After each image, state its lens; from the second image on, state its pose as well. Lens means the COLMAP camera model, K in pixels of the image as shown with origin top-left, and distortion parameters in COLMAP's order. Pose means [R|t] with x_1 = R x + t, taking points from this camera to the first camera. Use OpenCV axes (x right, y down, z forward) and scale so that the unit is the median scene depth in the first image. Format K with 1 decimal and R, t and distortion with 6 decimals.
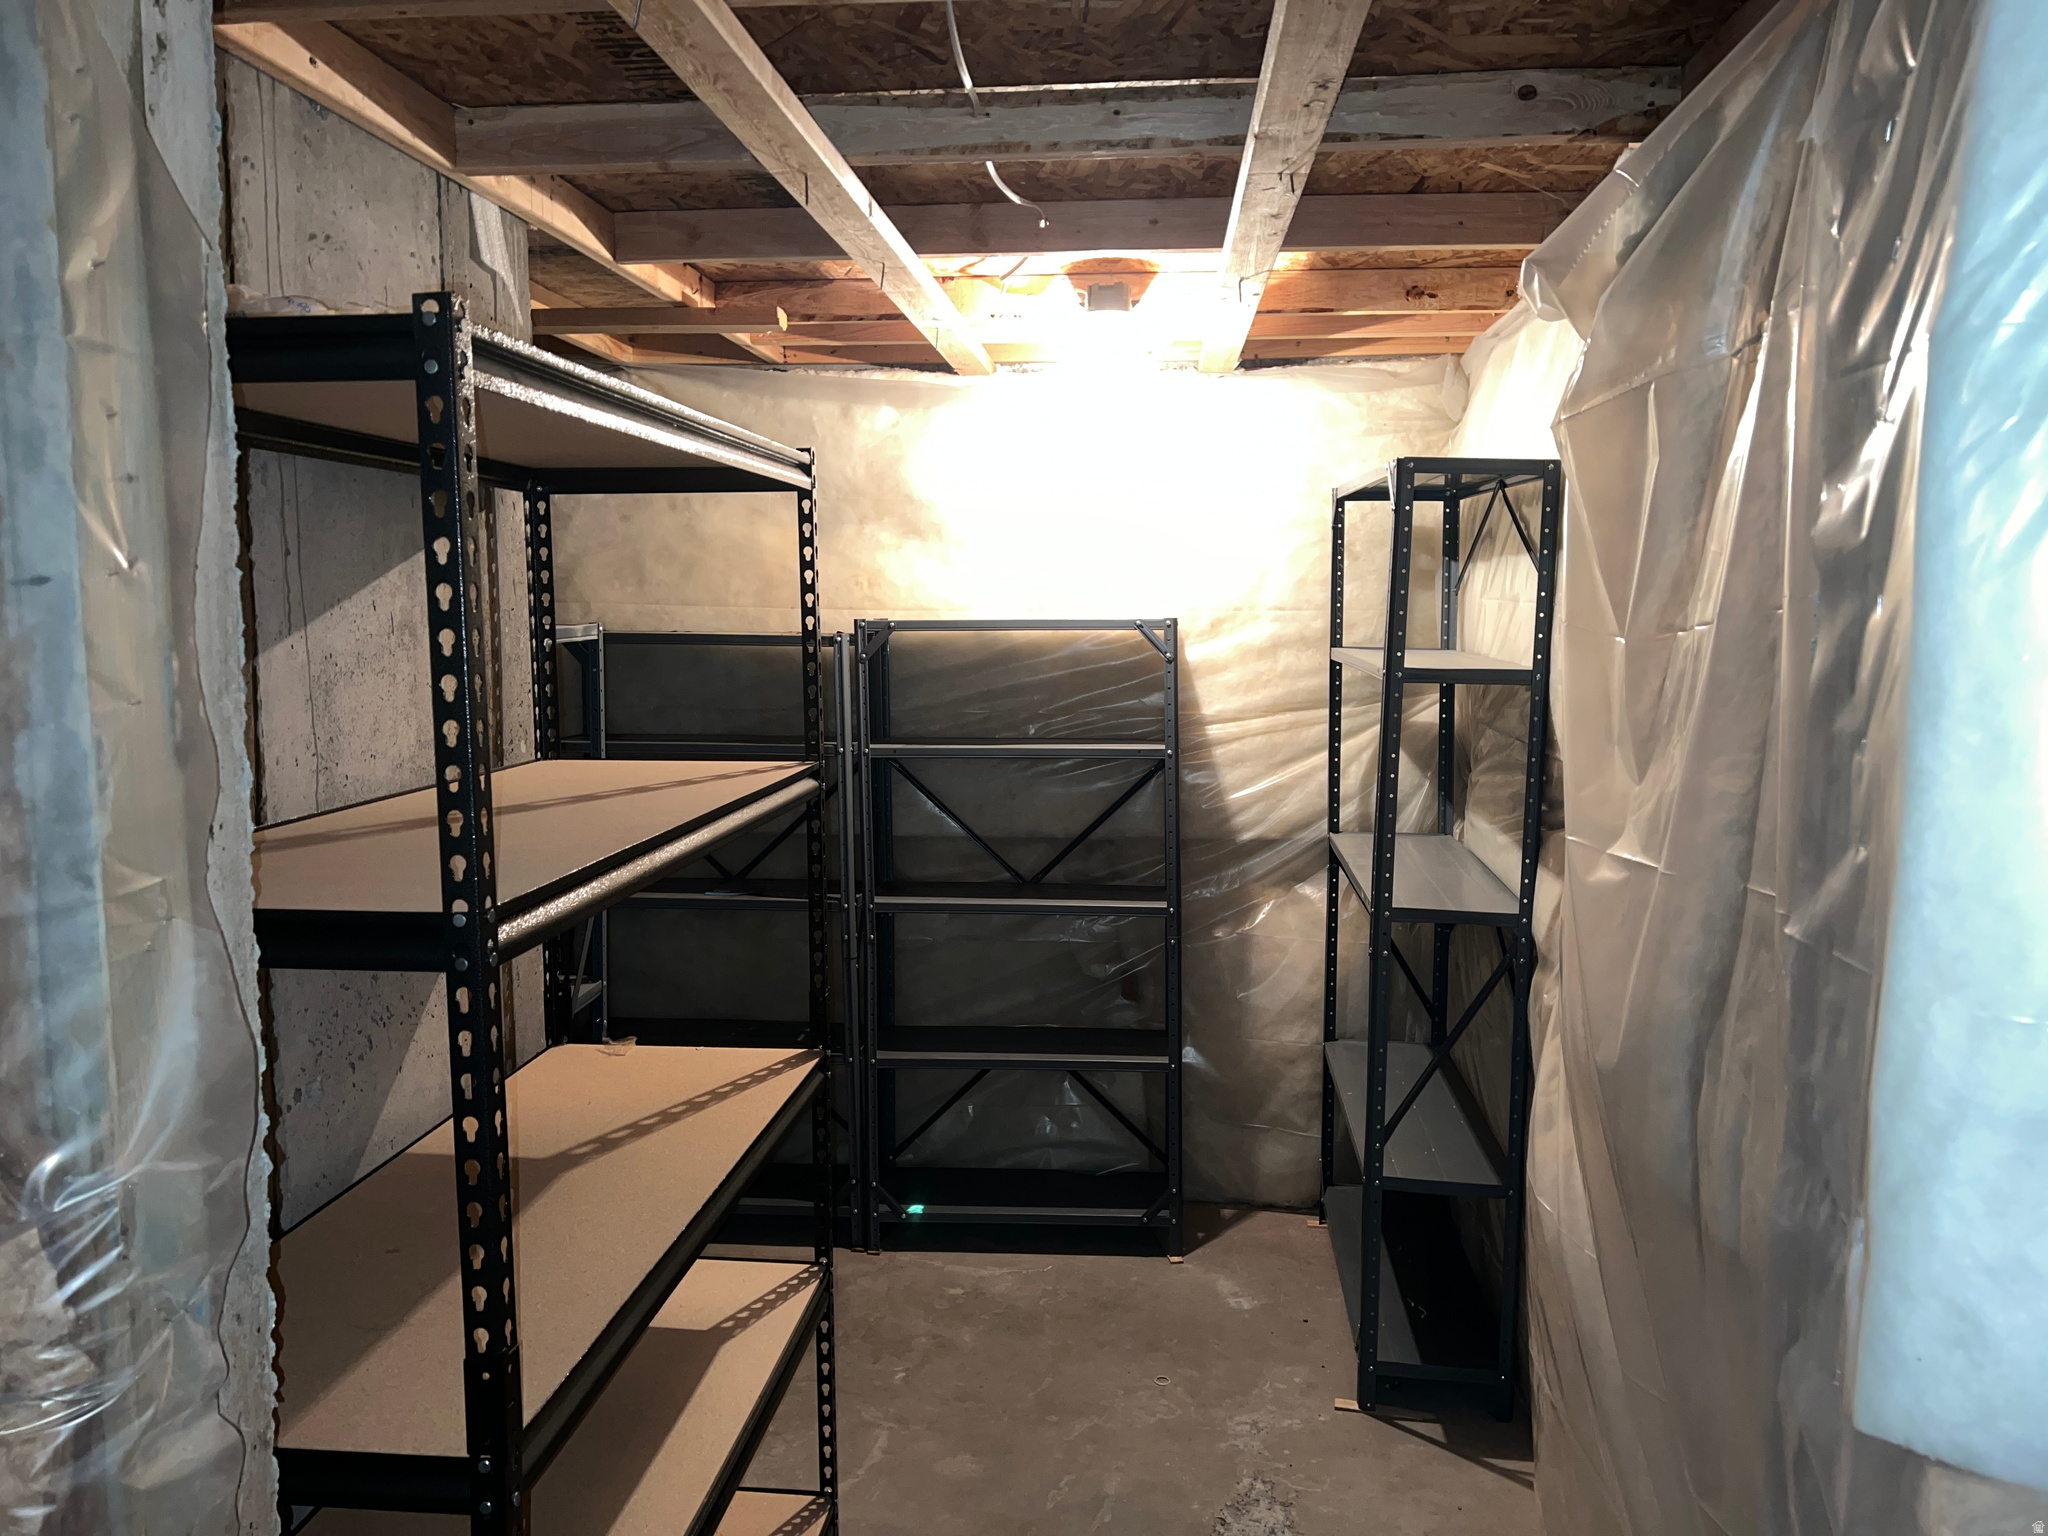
lens RADIAL K [[1537.1, 0, 1023.5], [0, 1537.1, 770.9], [0, 0, 1]] dist [0.059790, -0.069017]
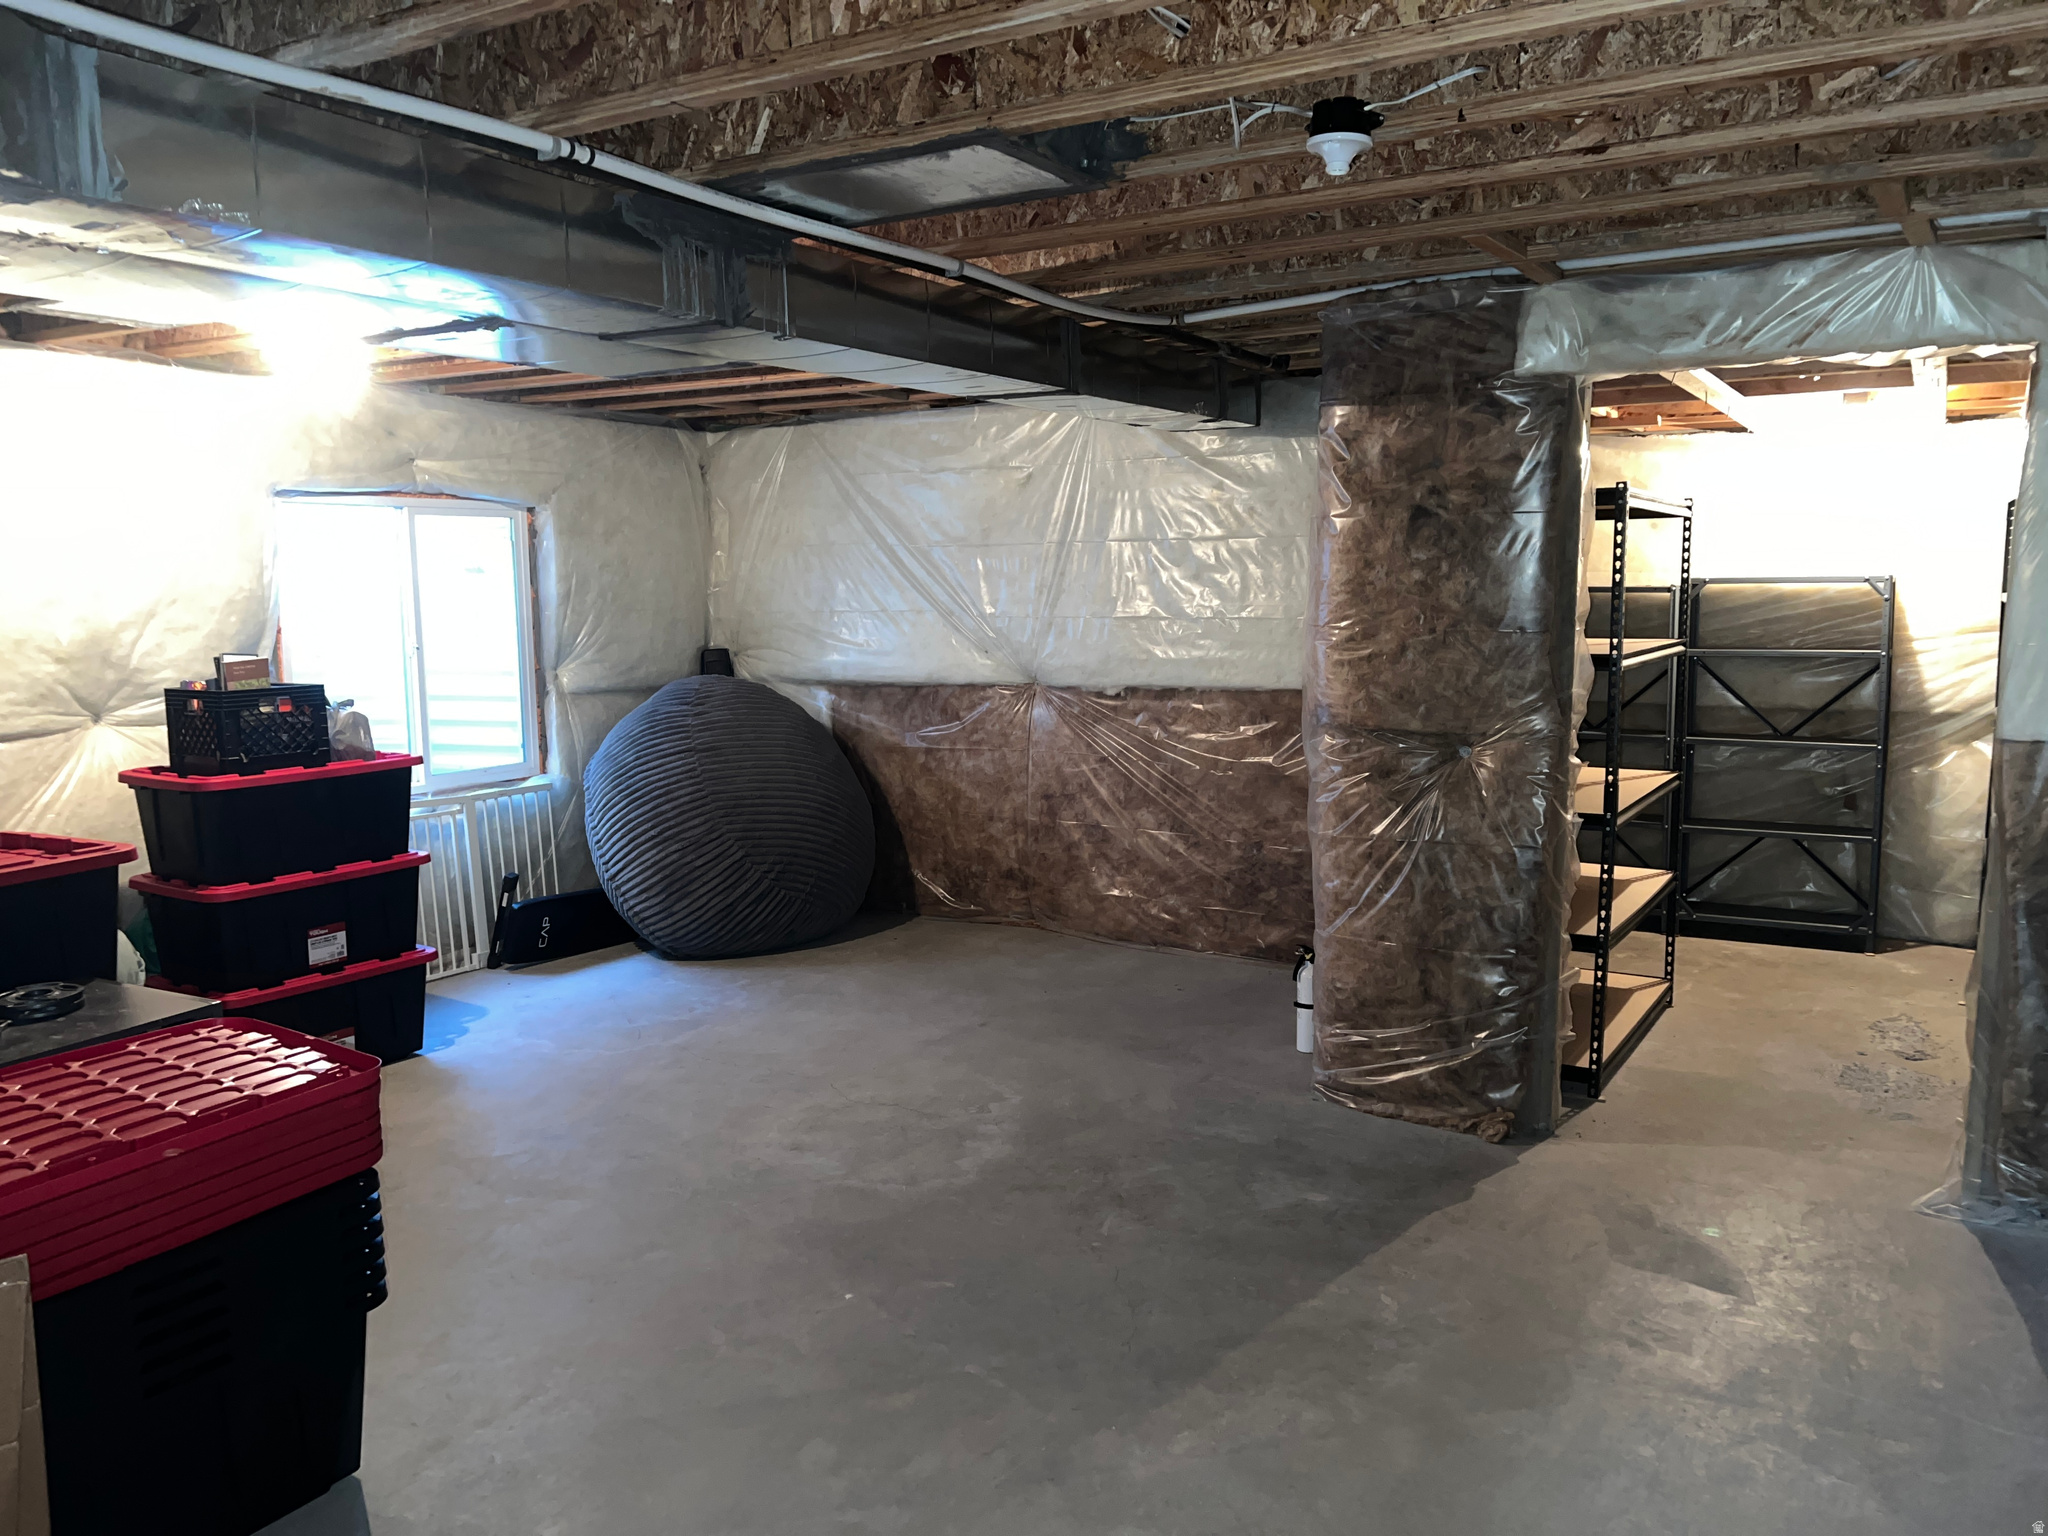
lens RADIAL K [[1537.1, 0, 1002.2], [0, 1537.1, 769.5], [0, 0, 1]] dist [0.059790, -0.069017]
pose [[0.897118, 0.050309, -0.438917, -0.016487], [-0.043152, 0.998723, 0.026274, 0.103756], [0.439678, -0.004631, 0.898143, -0.904886]]
